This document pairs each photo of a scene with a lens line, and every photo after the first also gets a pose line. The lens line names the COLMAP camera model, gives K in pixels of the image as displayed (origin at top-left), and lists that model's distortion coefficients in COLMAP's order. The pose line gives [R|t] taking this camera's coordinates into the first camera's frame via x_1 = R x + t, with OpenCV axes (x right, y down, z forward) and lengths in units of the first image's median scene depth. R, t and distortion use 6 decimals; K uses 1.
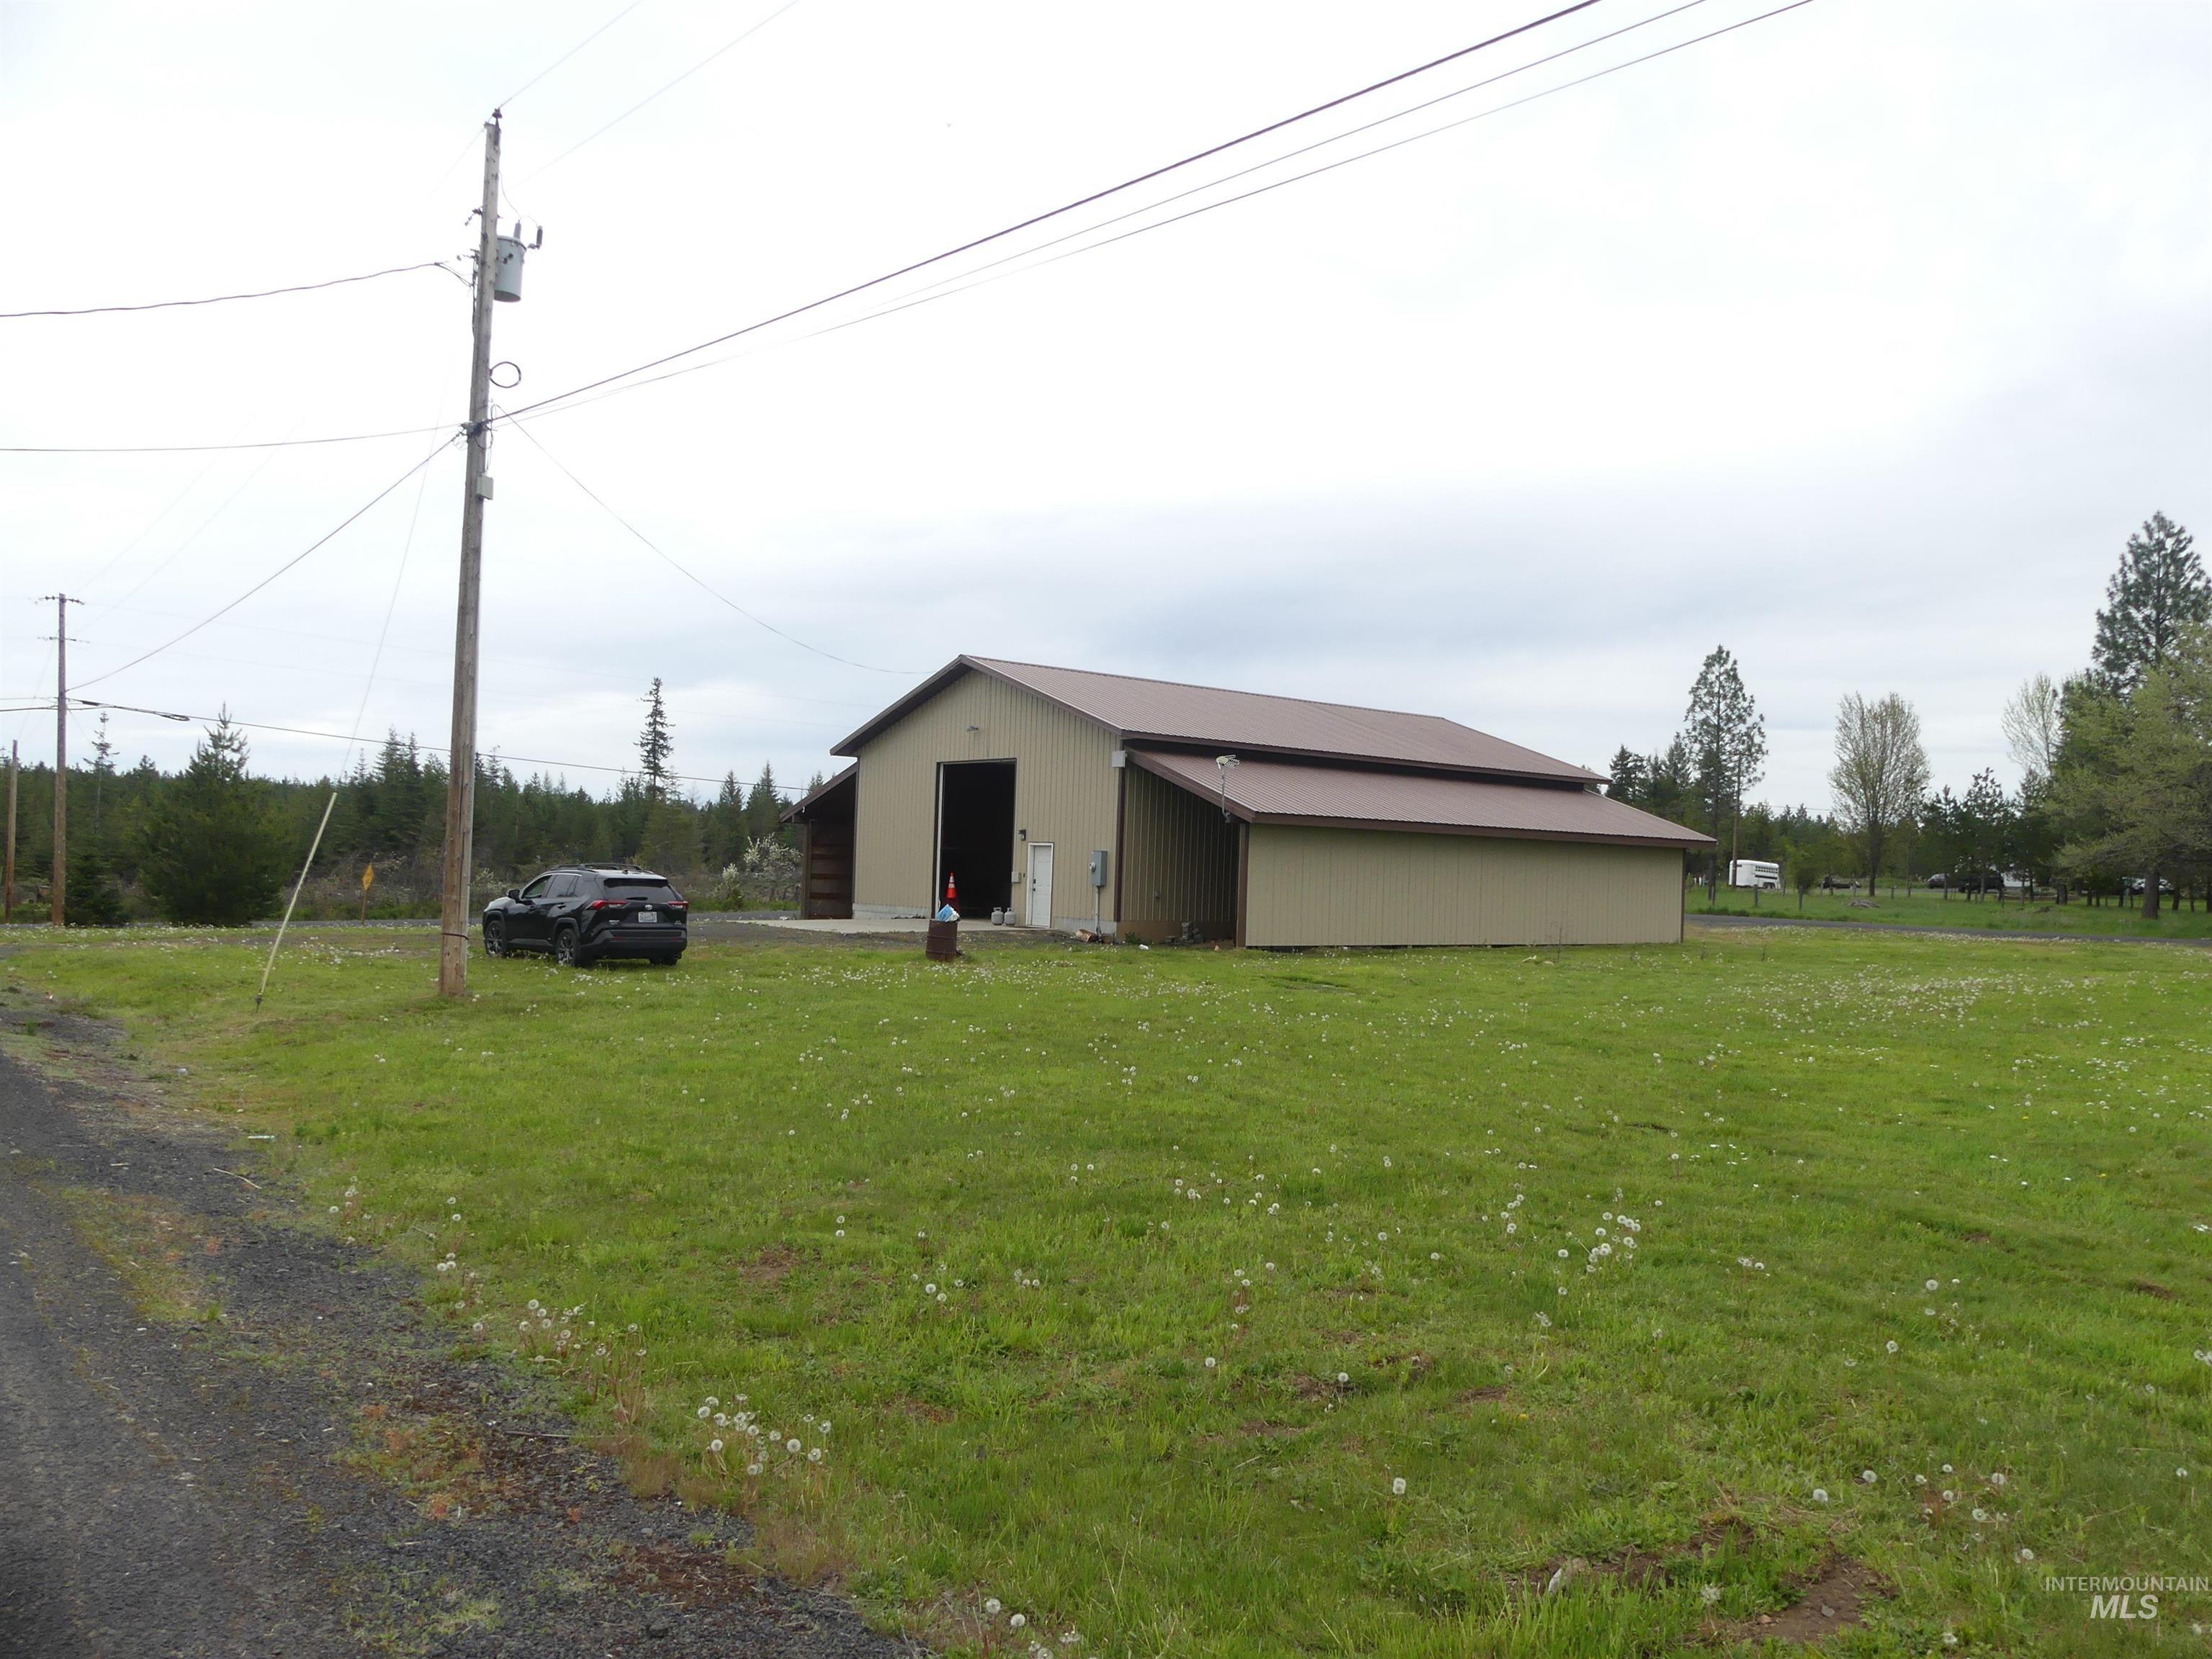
lens RADIAL K [[1633.5, 0, 1106.0], [0, 1633.5, 829.5], [0, 0, 1]] dist [-0.051623, 0.006288]
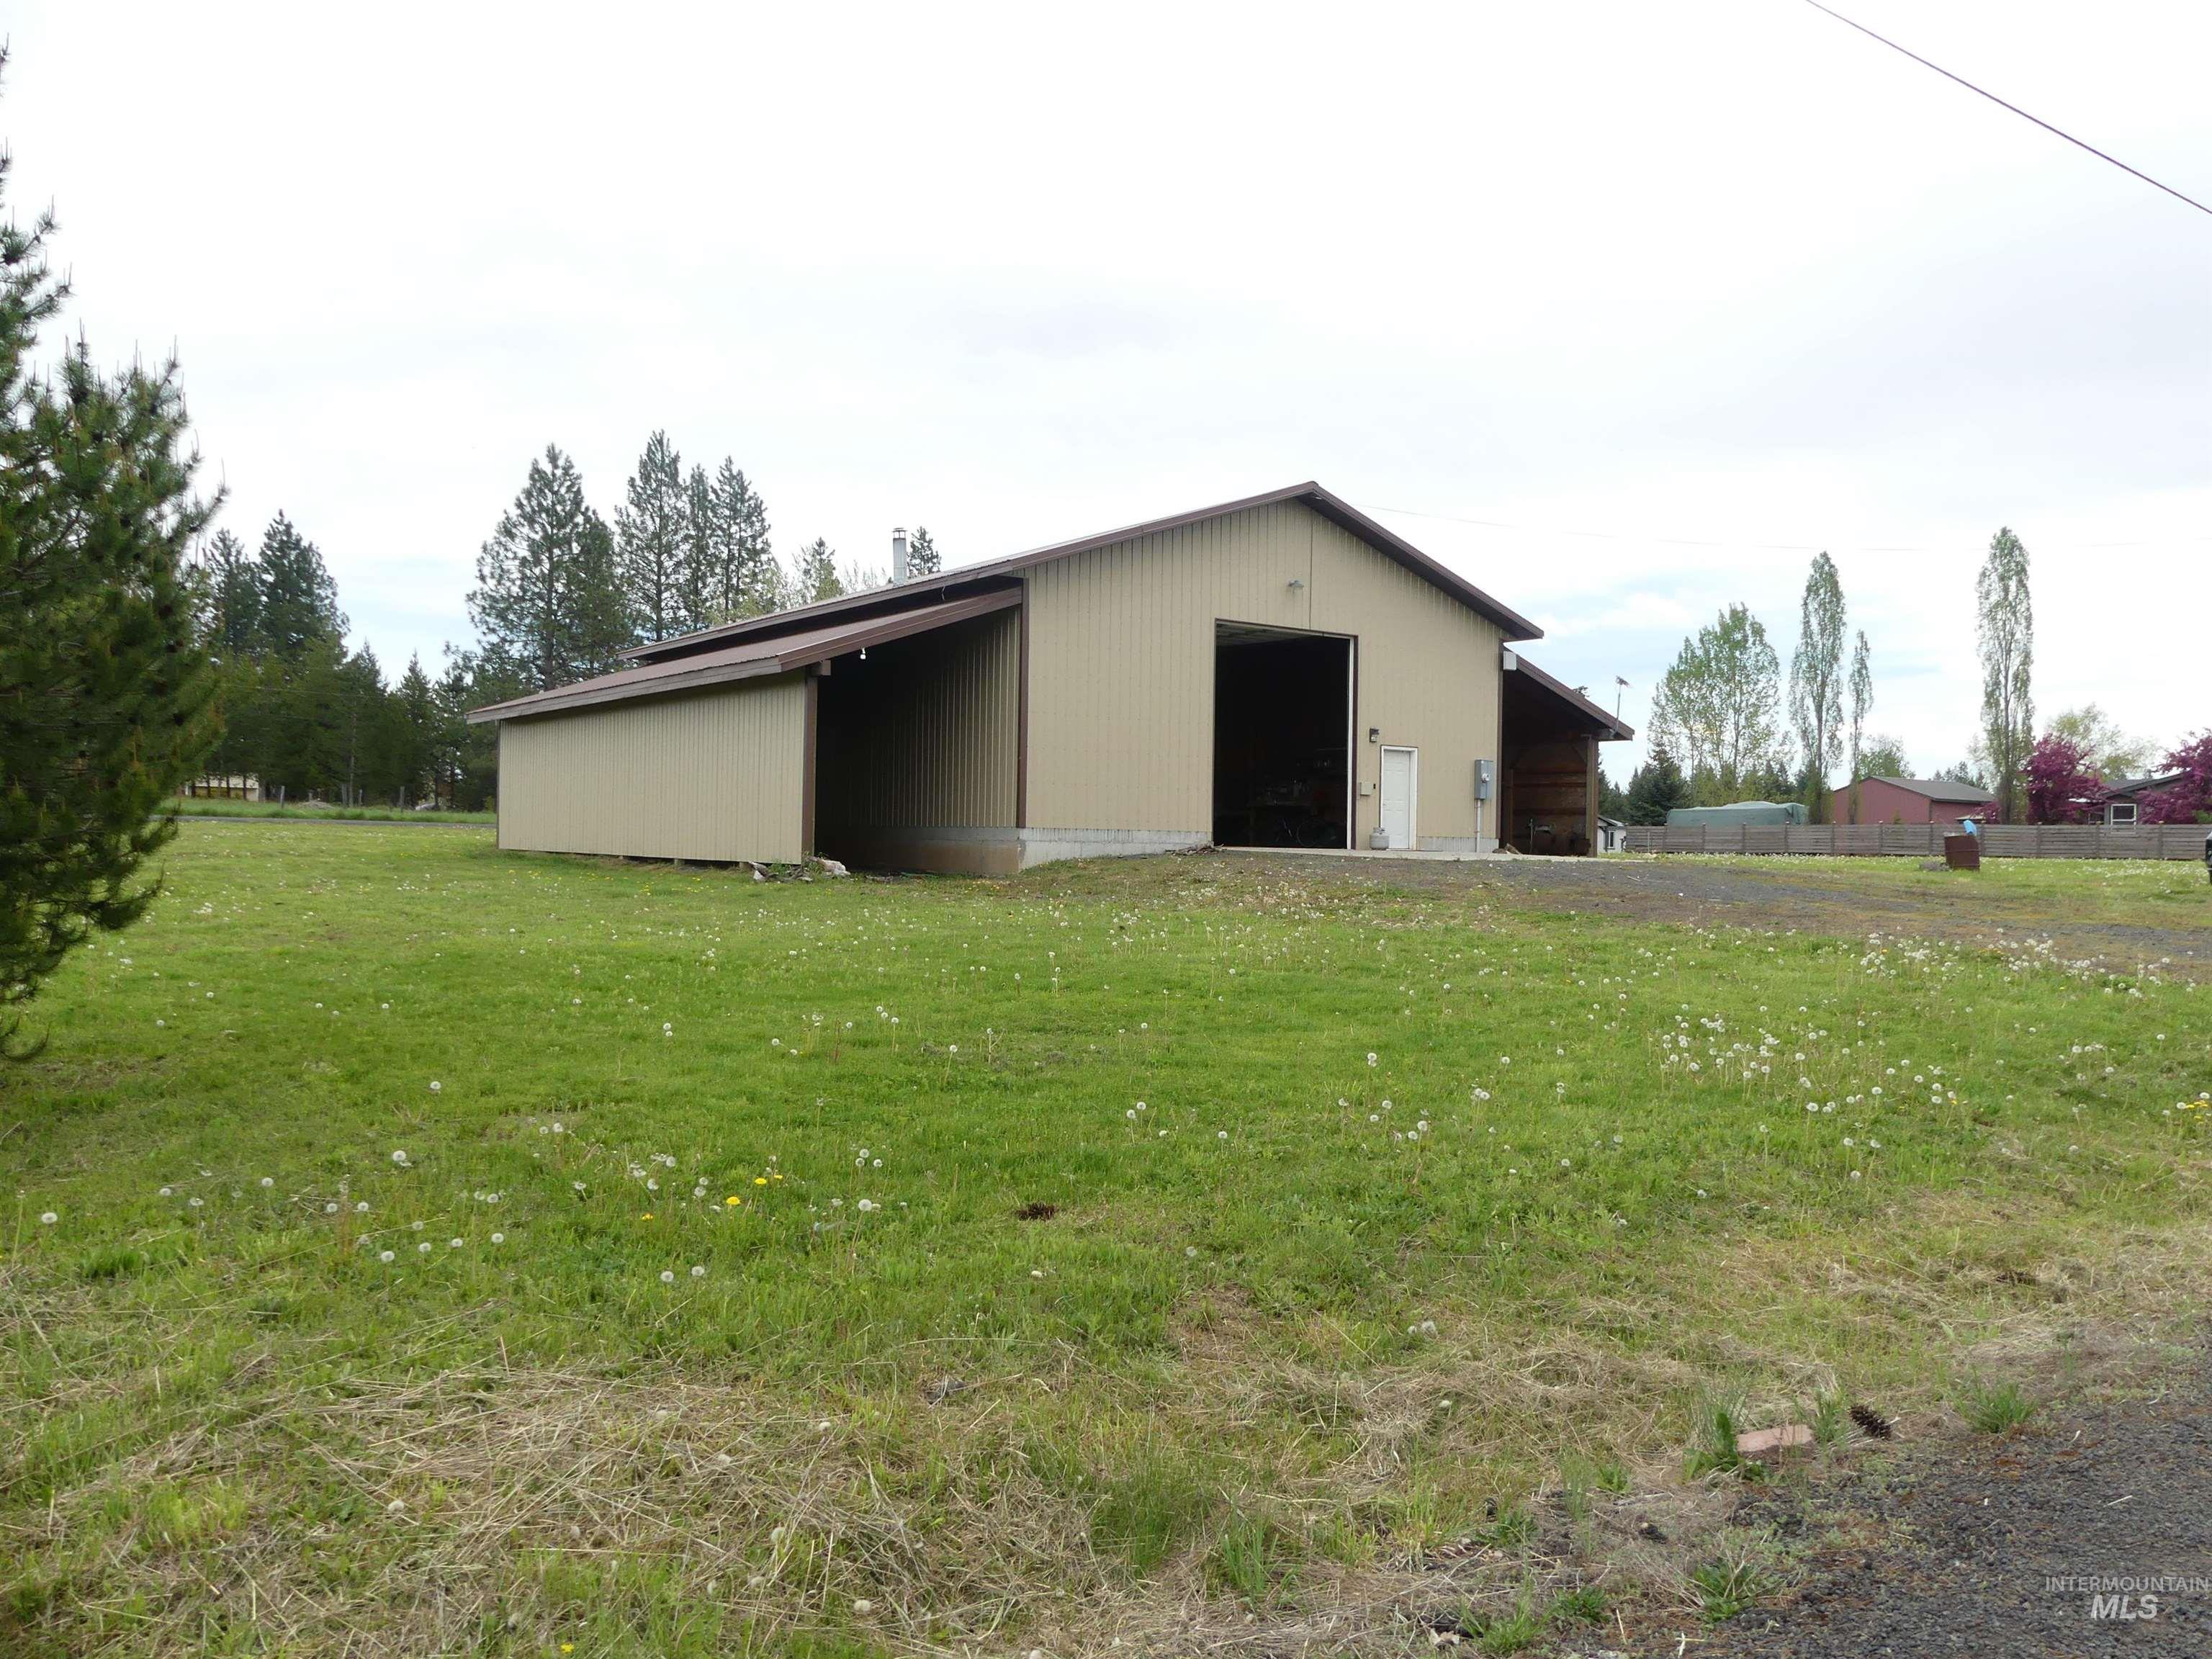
lens RADIAL K [[1621.9, 0, 1103.8], [0, 1621.9, 818.0], [0, 0, 1]] dist [-0.053960, 0.002120]
pose [[0.041225, -0.020004, 0.998950, -0.689652], [-0.044687, 0.998762, 0.021844, 0.025811], [-0.998150, -0.045540, 0.040280, 0.900941]]
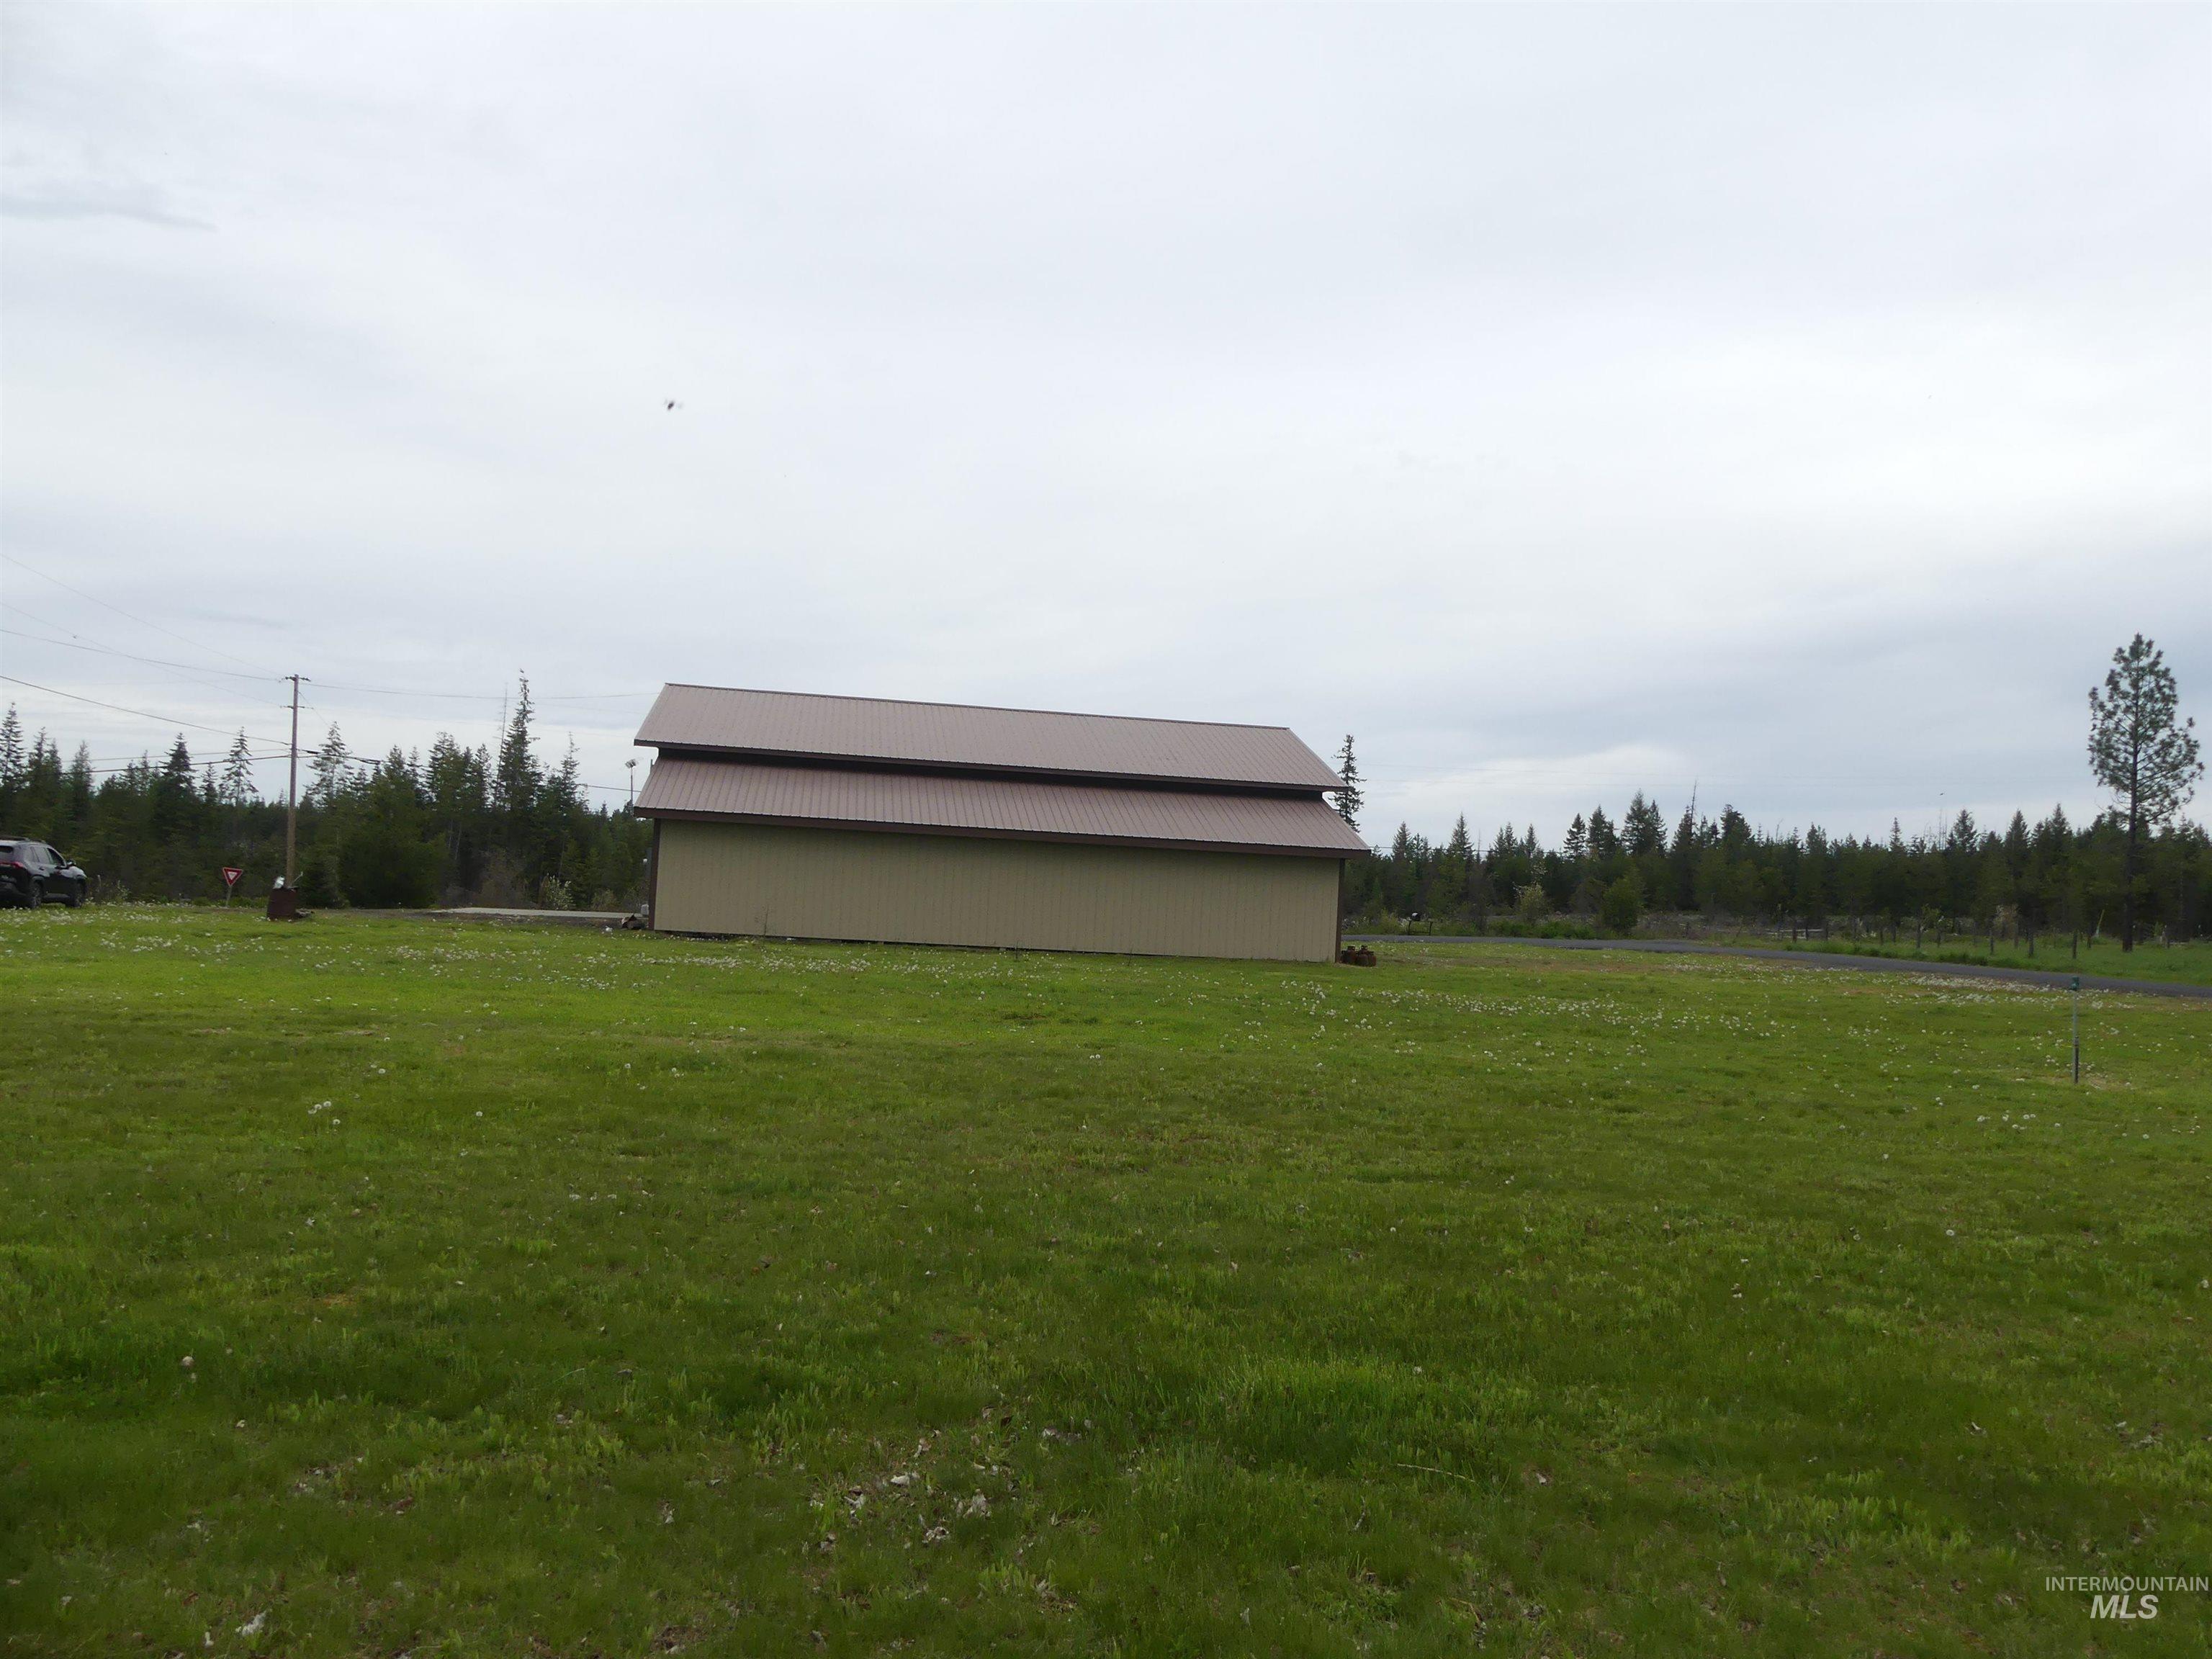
lens RADIAL K [[1621.9, 0, 1103.8], [0, 1621.9, 818.0], [0, 0, 1]] dist [-0.053960, 0.002120]
pose [[0.864931, -0.013819, -0.501700, 0.643477], [-0.008143, 0.999103, -0.041559, 0.026875], [0.501825, 0.040031, 0.864043, 0.137477]]
